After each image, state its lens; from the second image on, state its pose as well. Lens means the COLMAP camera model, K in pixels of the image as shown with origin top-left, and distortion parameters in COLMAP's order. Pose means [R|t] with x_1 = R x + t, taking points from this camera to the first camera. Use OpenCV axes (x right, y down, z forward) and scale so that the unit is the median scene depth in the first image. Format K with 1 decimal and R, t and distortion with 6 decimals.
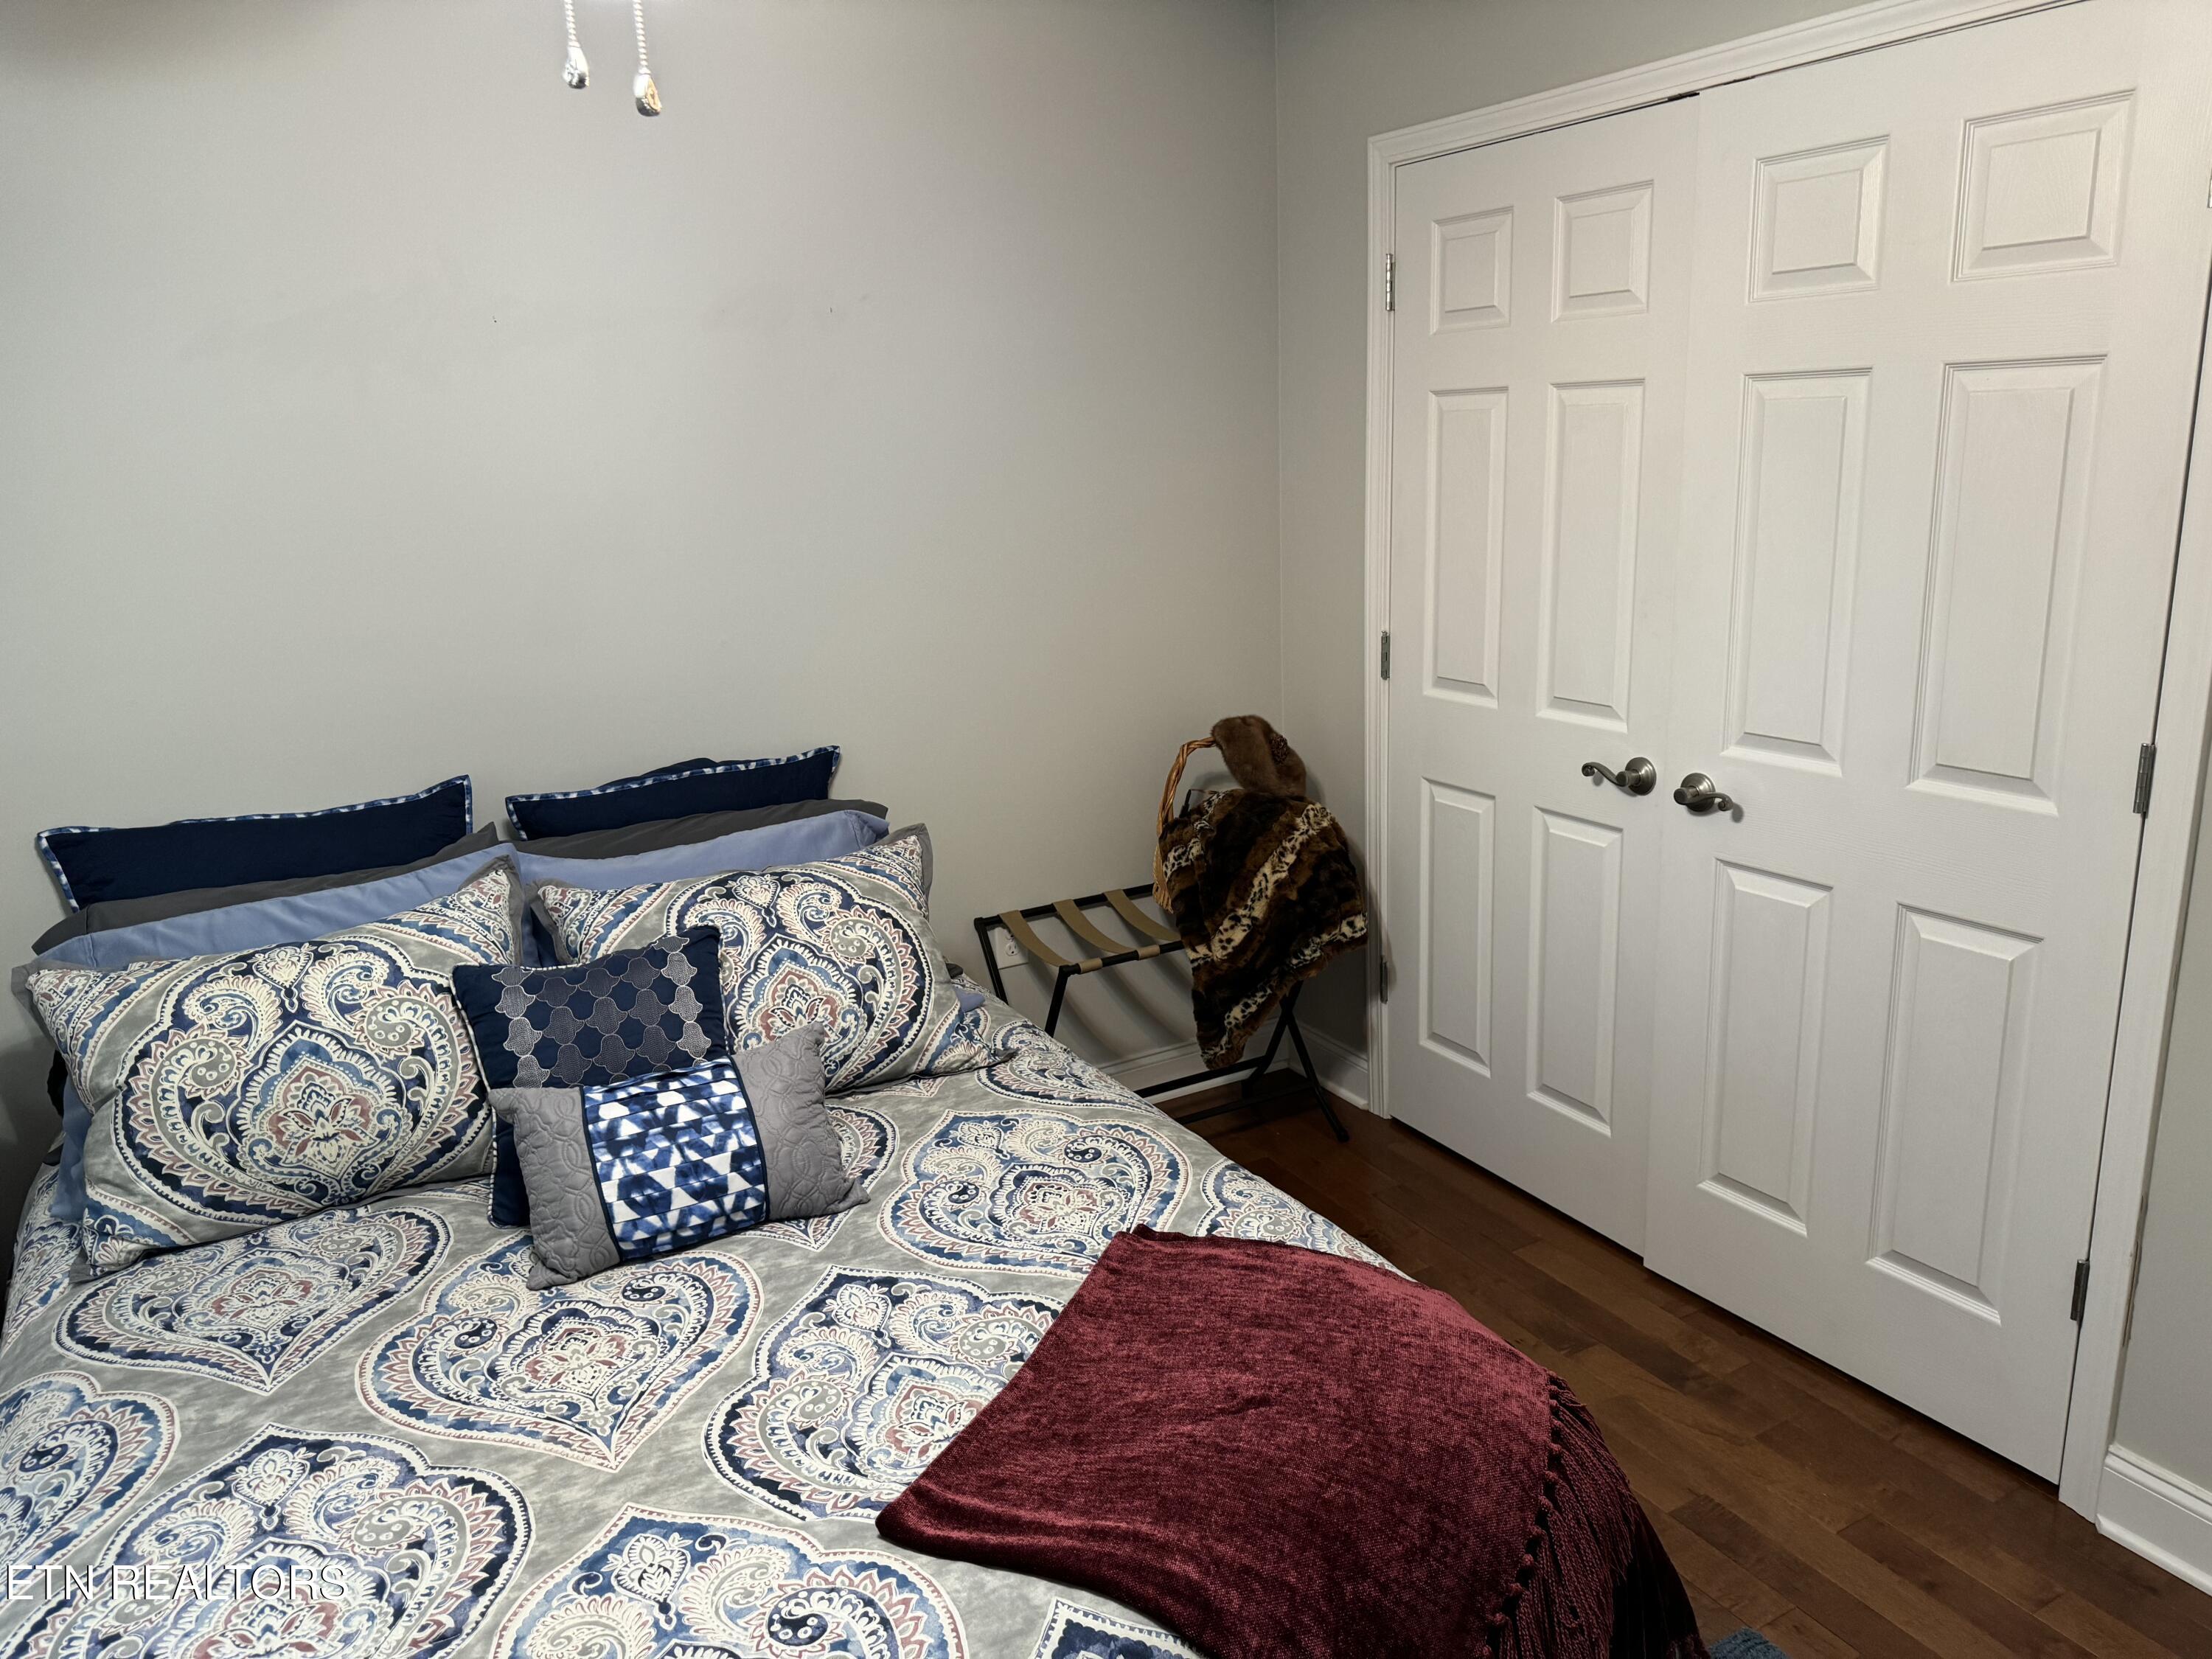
lens RADIAL K [[1564.0, 0, 1104.6], [0, 1564.0, 820.2], [0, 0, 1]] dist [0.081894, -0.079708]
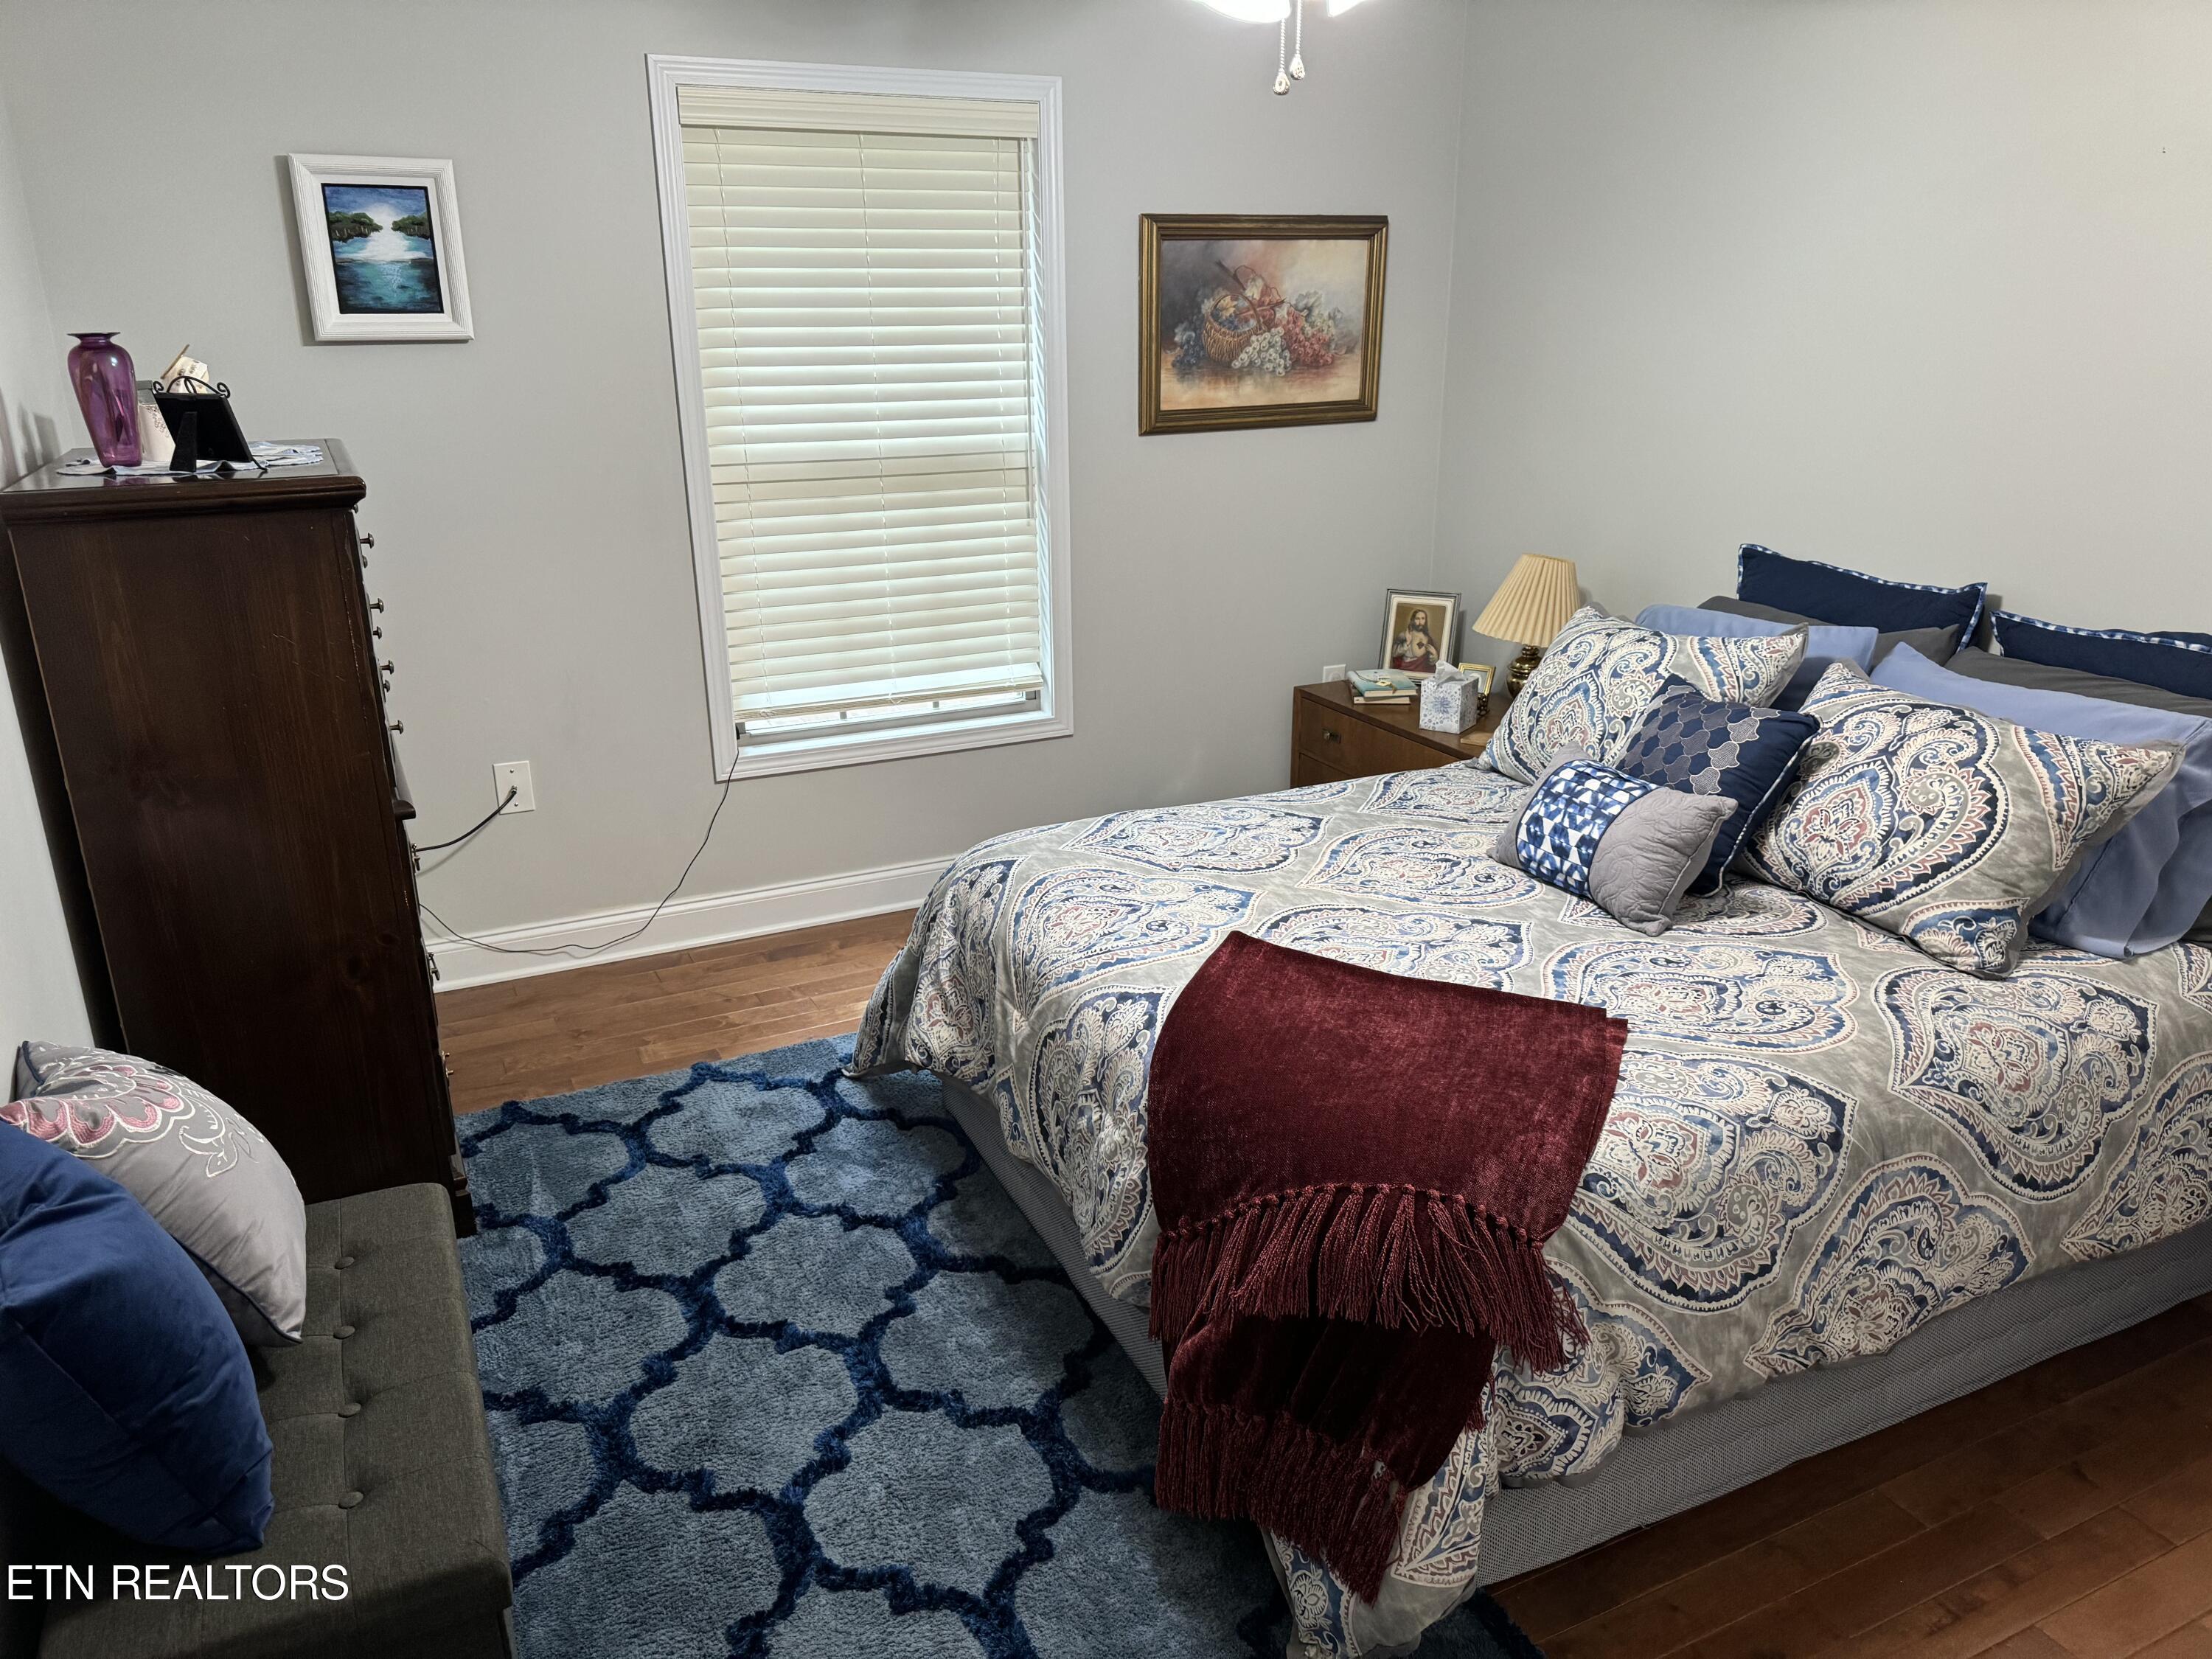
lens RADIAL K [[1564.0, 0, 1090.5], [0, 1564.0, 832.0], [0, 0, 1]] dist [0.081894, -0.079708]
pose [[-0.049713, 0.359317, -0.931891, 0.968569], [-0.249264, 0.899056, 0.359953, -0.155508], [0.967159, 0.250181, 0.044870, 0.522245]]
